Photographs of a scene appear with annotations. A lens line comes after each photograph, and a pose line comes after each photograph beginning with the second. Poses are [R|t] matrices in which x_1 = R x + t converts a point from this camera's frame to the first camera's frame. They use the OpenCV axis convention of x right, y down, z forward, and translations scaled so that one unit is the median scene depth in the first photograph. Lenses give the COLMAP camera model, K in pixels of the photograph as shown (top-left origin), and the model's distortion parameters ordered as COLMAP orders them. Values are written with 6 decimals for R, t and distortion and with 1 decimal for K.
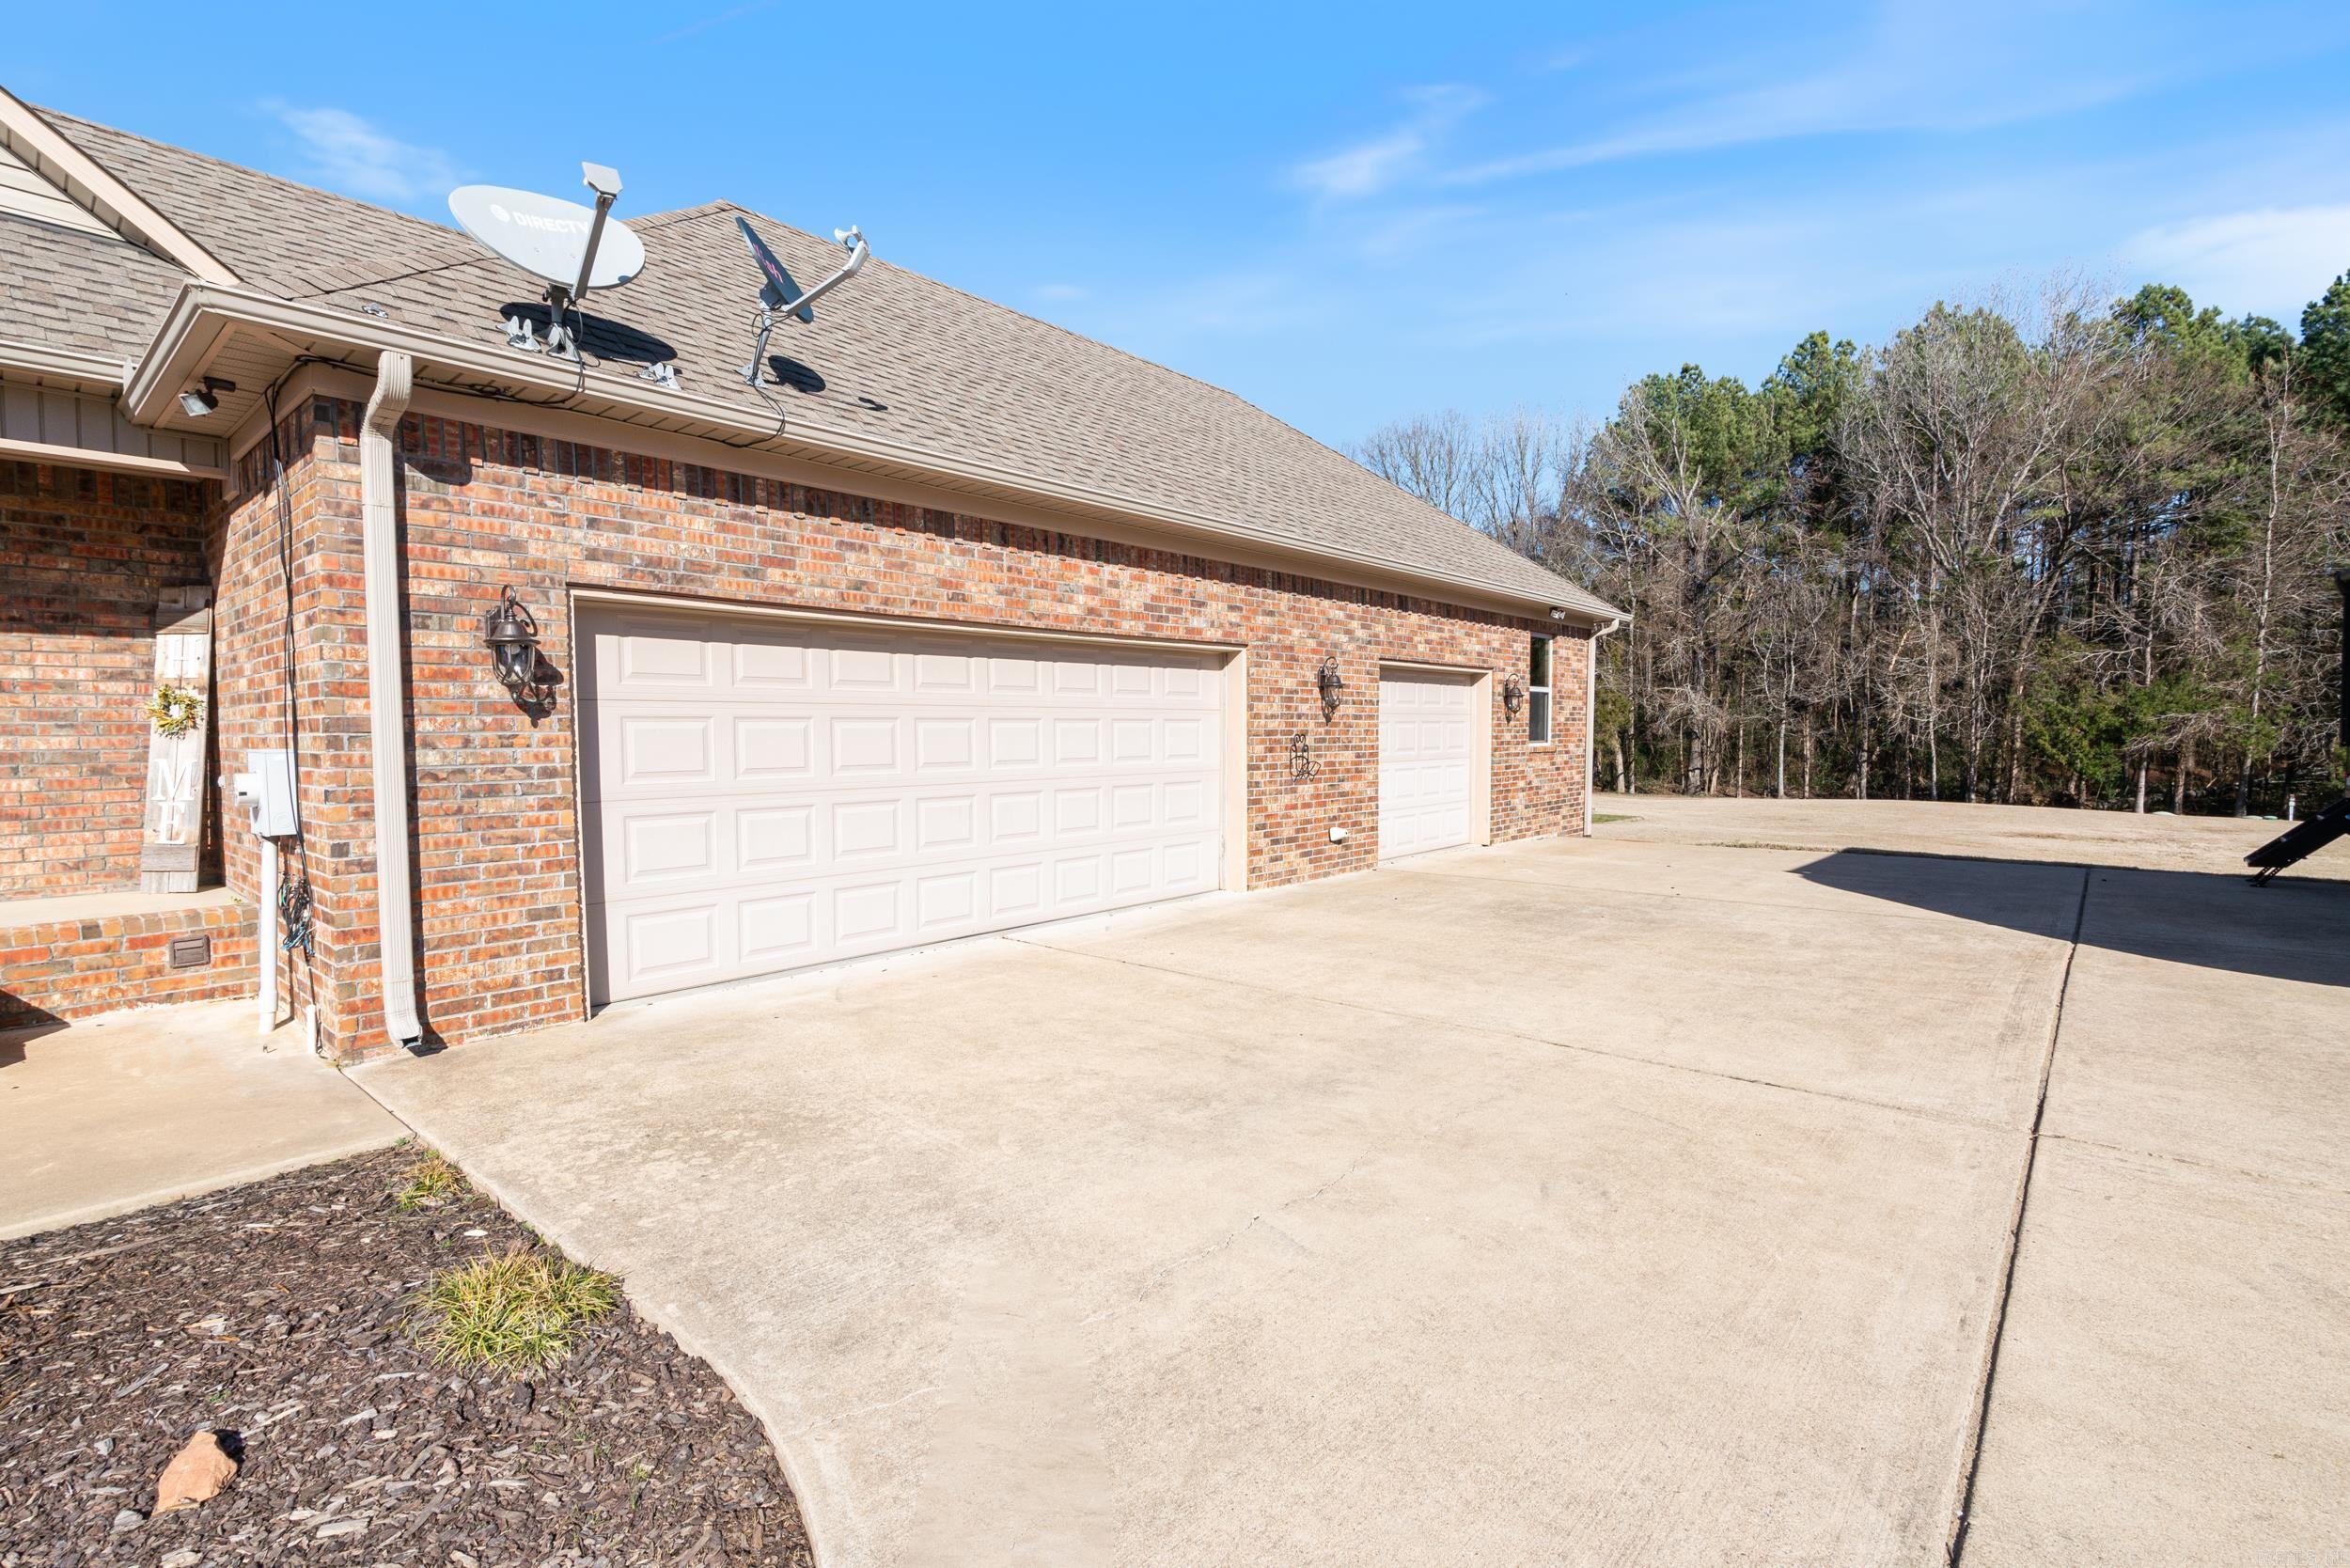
lens RADIAL K [[1078.8, 0, 1160.1], [0, 1078.8, 799.7], [0, 0, 1]] dist [-0.009523, 0.000598]
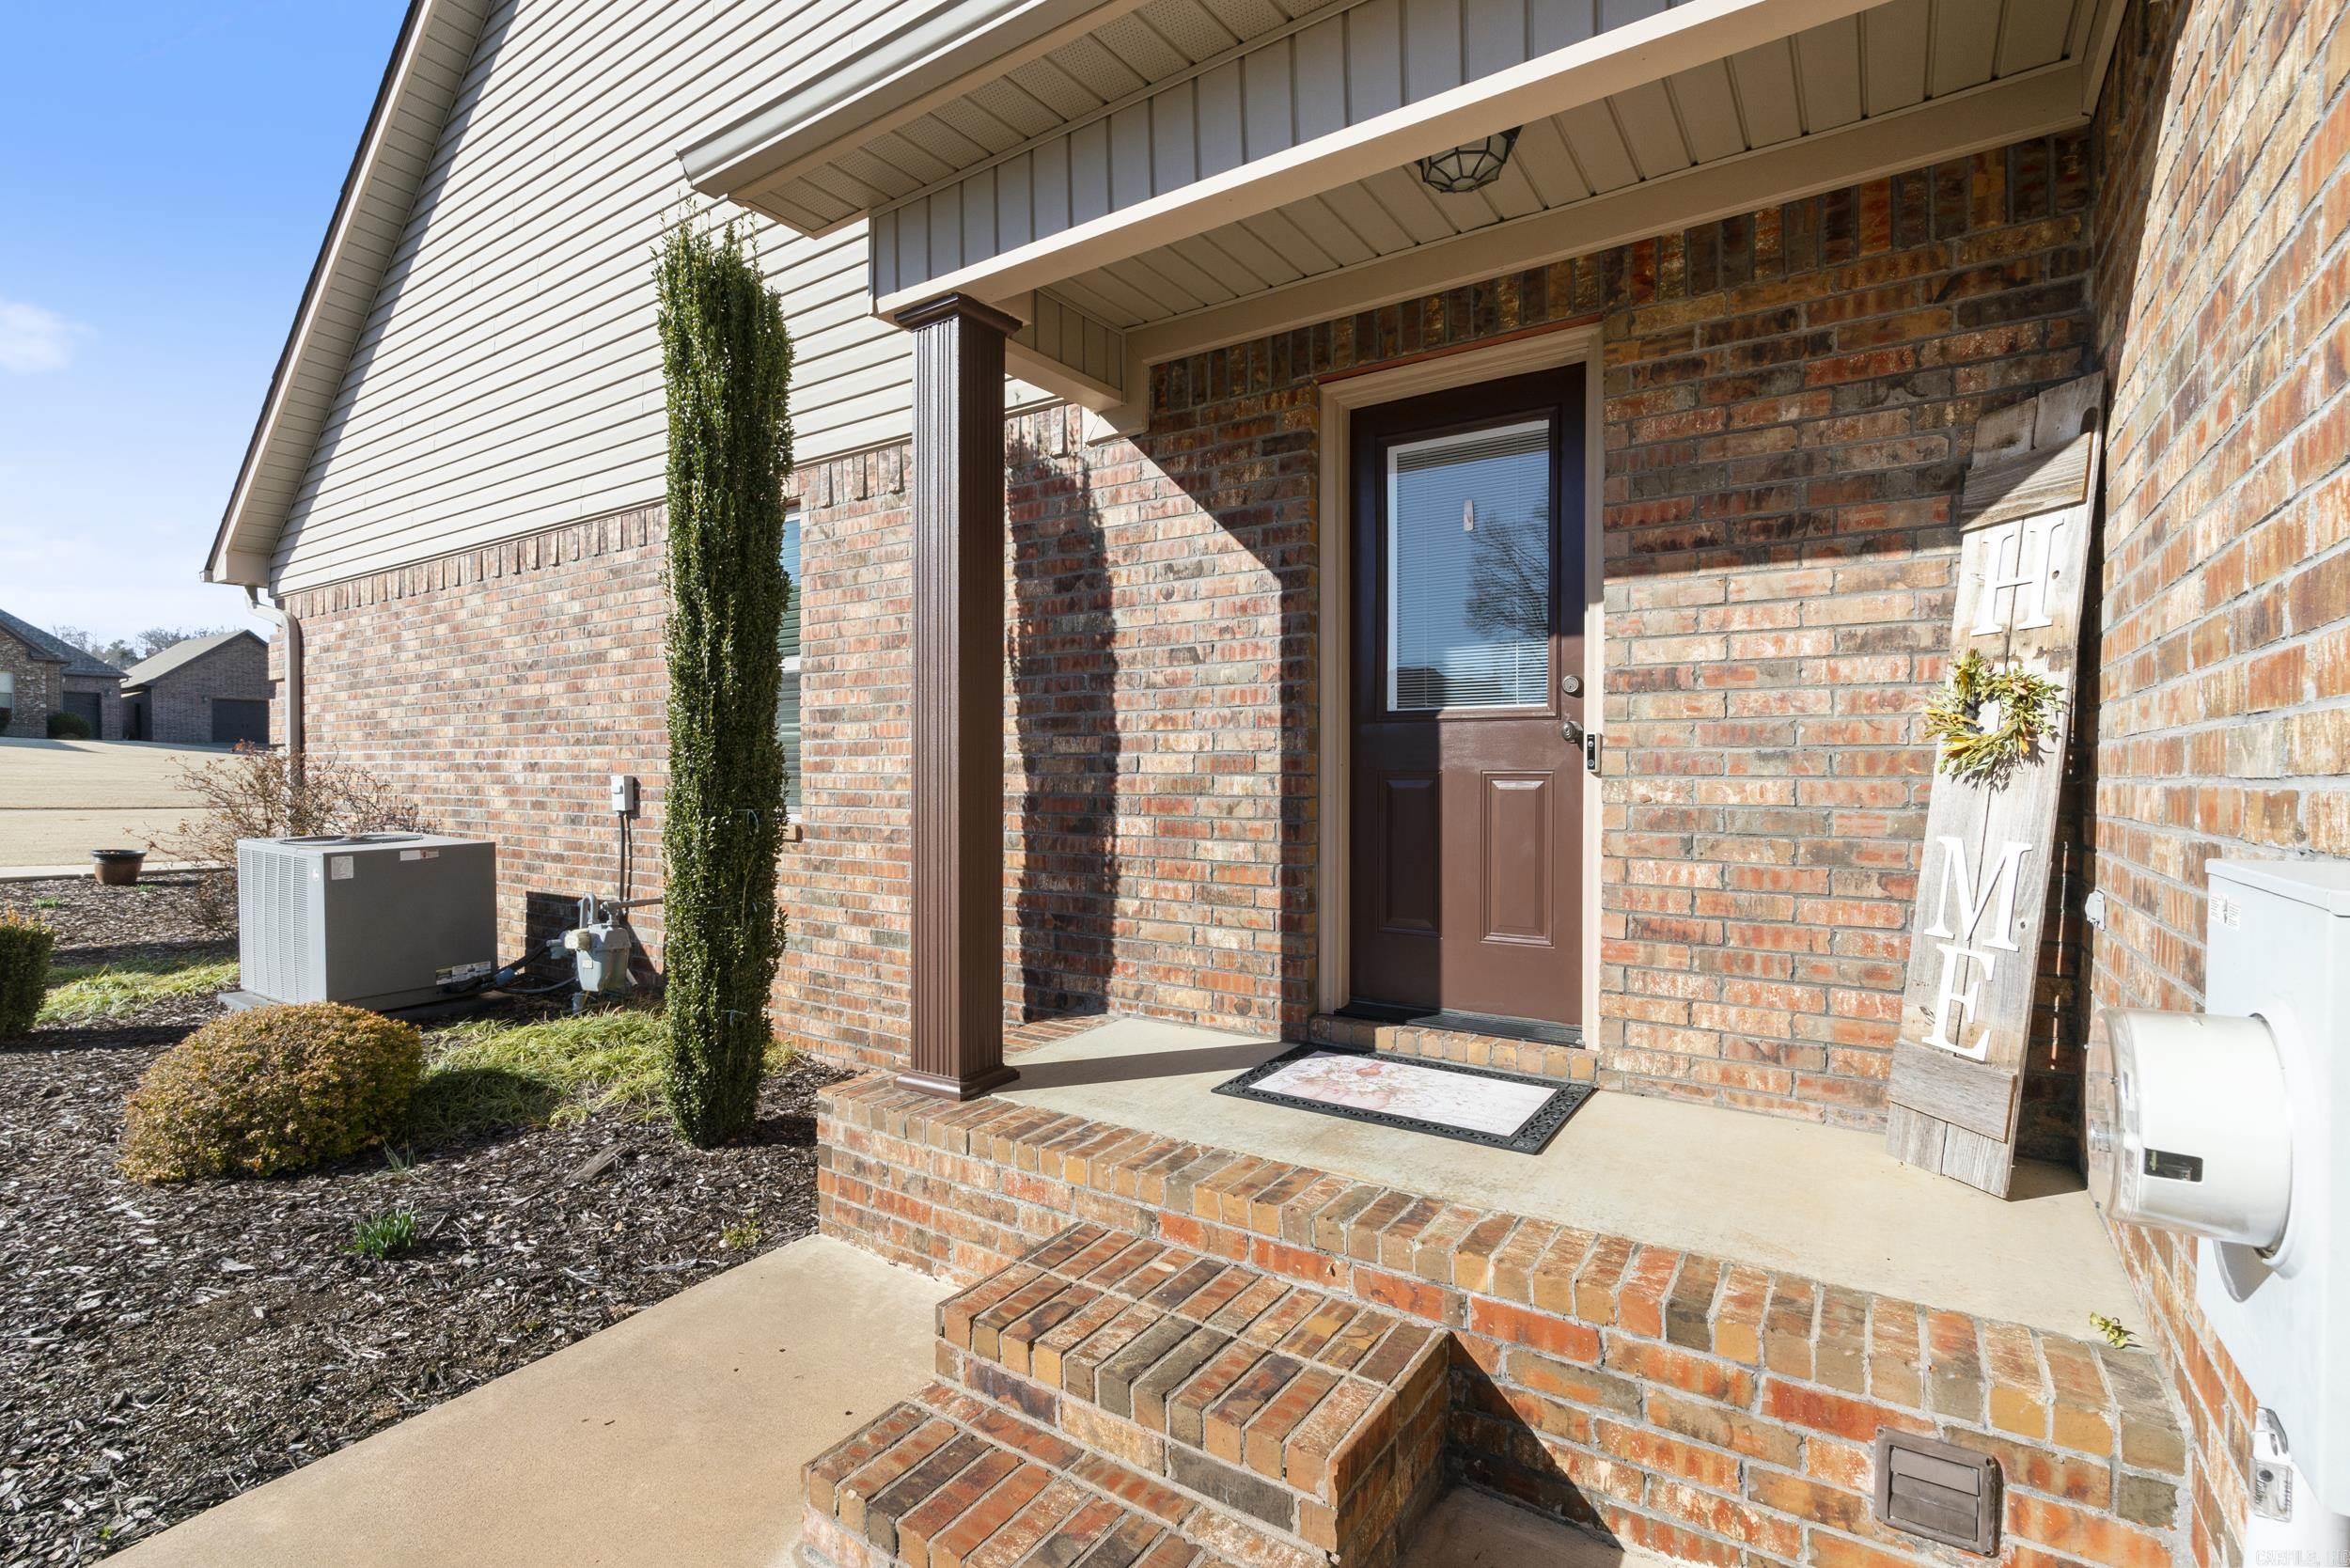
lens RADIAL K [[1078.8, 0, 1164.7], [0, 1078.8, 783.2], [0, 0, 1]] dist [-0.009523, 0.000598]
pose [[0.121807, 0.014217, -0.992452, -0.567997], [-0.065840, 0.997811, 0.006213, -0.041056], [0.990368, 0.064586, 0.122477, 0.655779]]
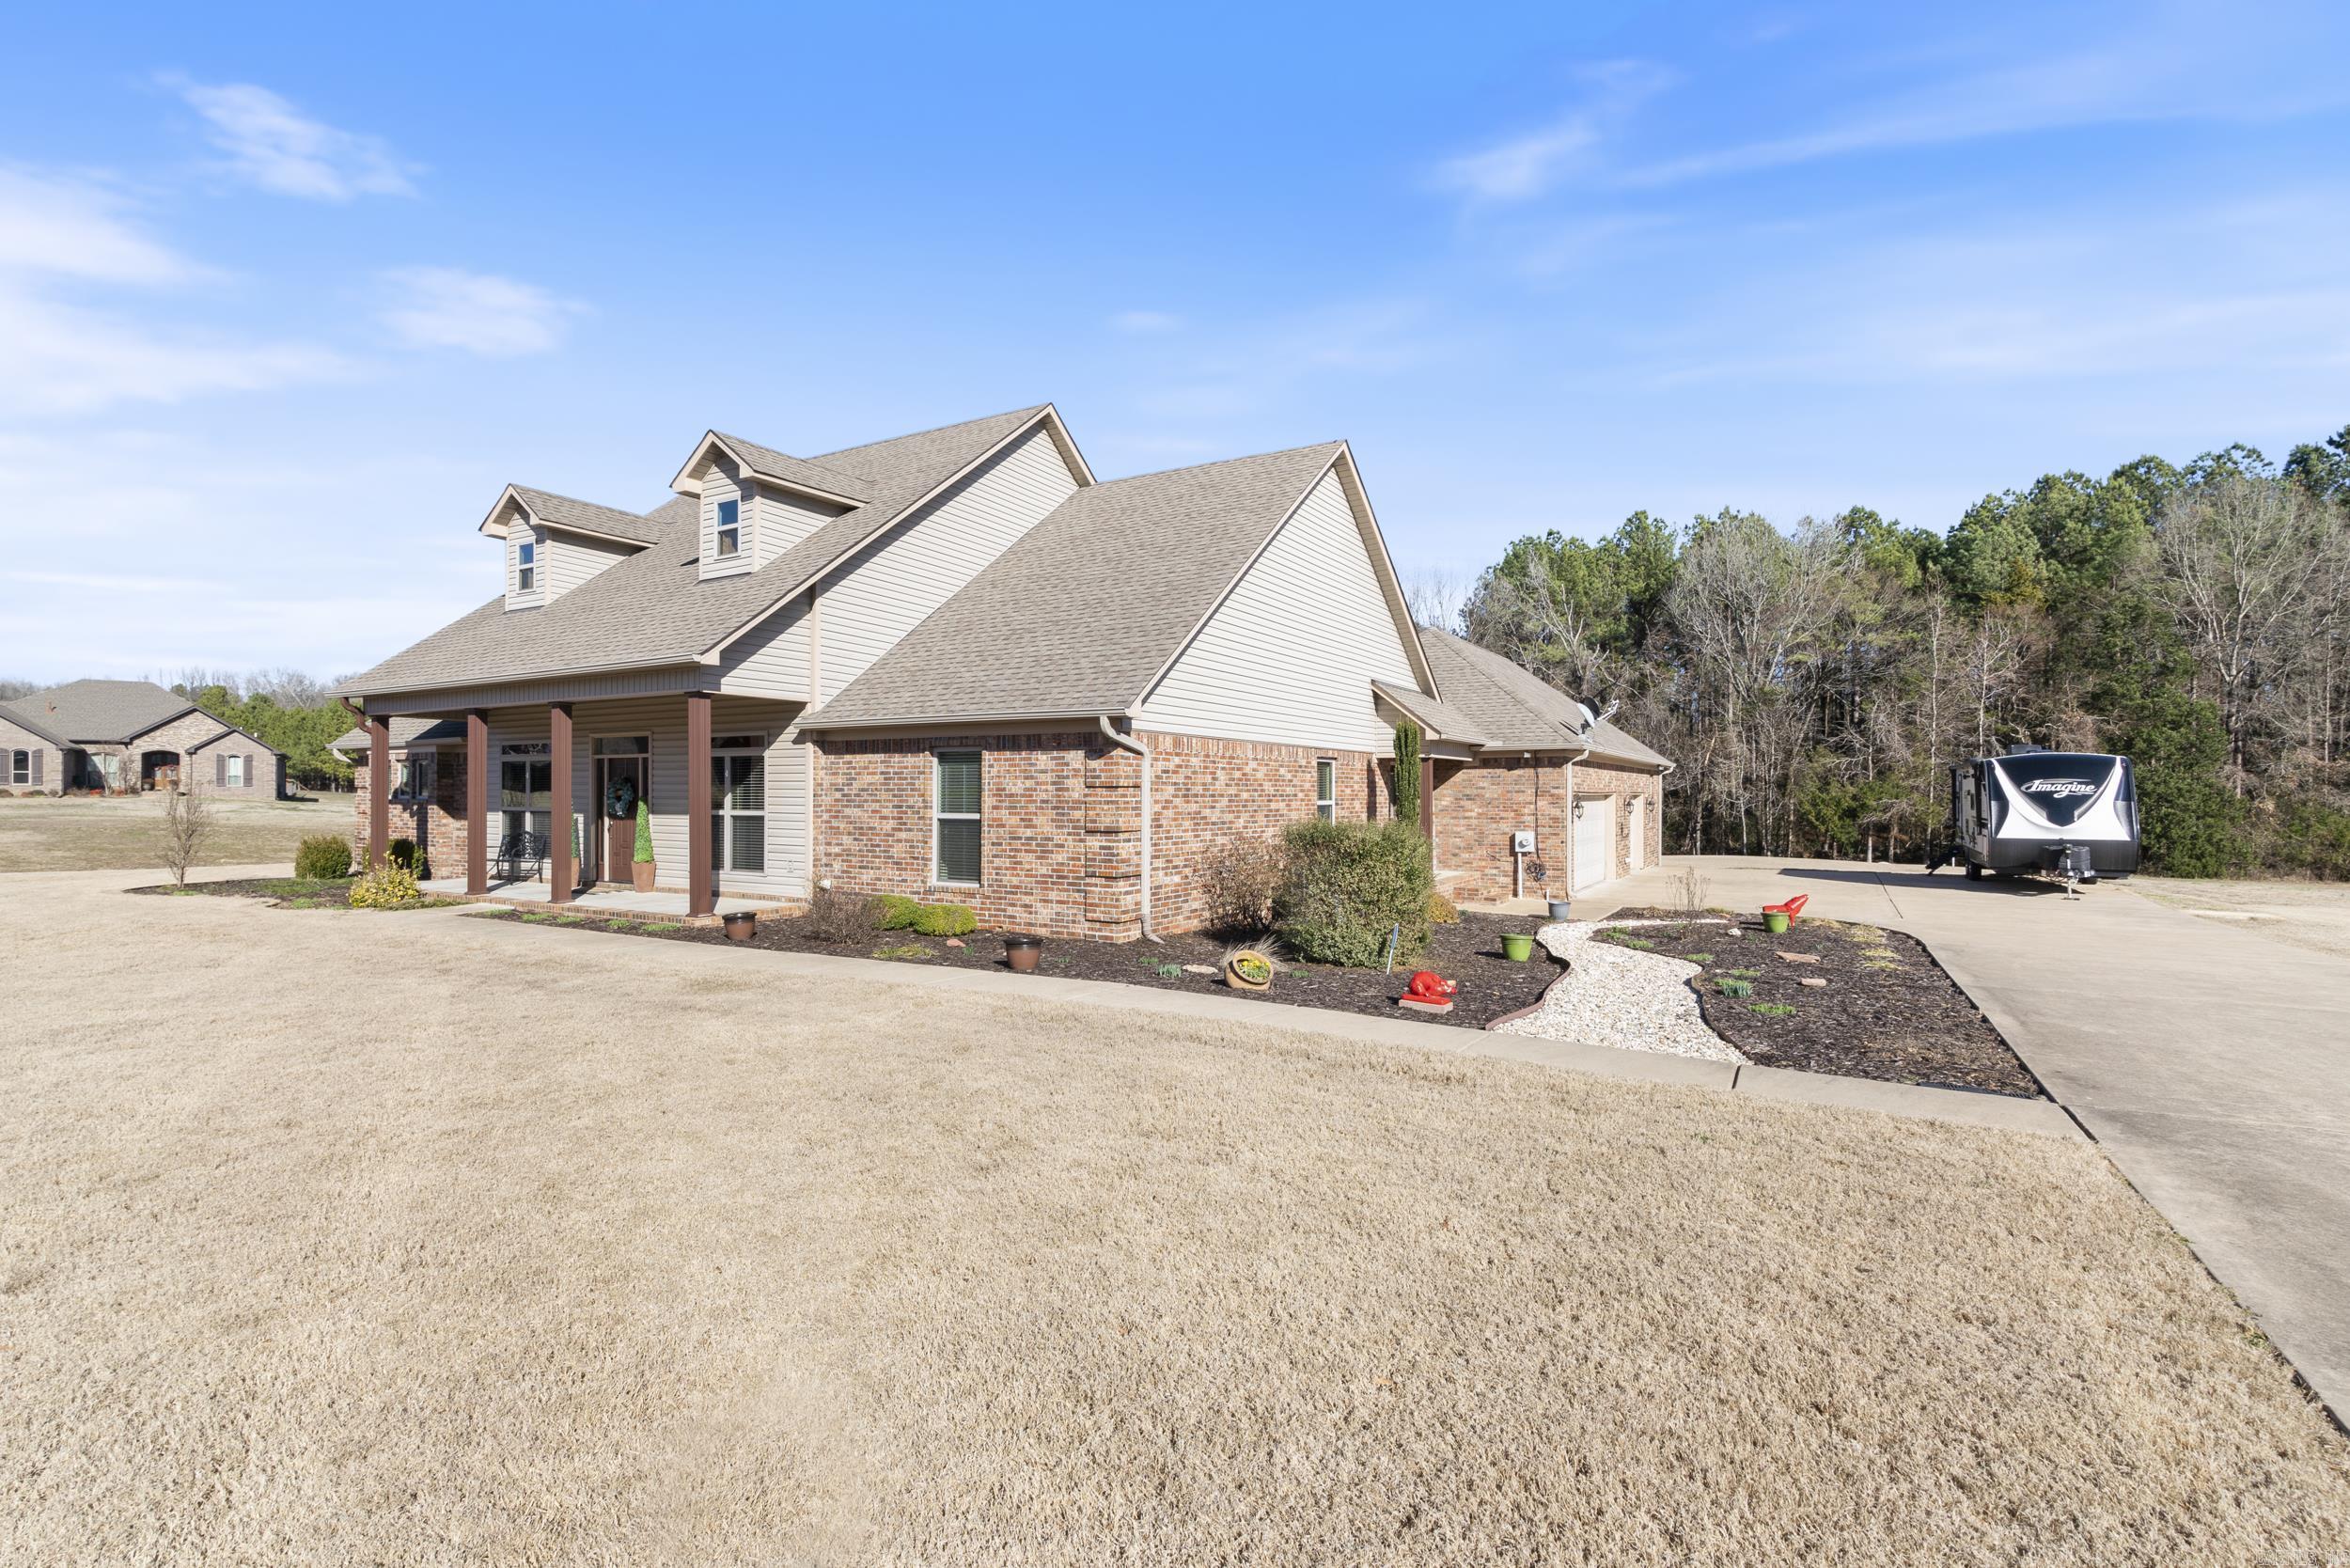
lens RADIAL K [[1078.8, 0, 1171.0], [0, 1078.8, 789.7], [0, 0, 1]] dist [-0.009523, 0.000598]
pose [[0.984166, 0.010559, 0.176935, -2.418035], [0.001264, 0.997781, -0.066574, 0.053093], [-0.177246, 0.065743, 0.981968, -2.407462]]
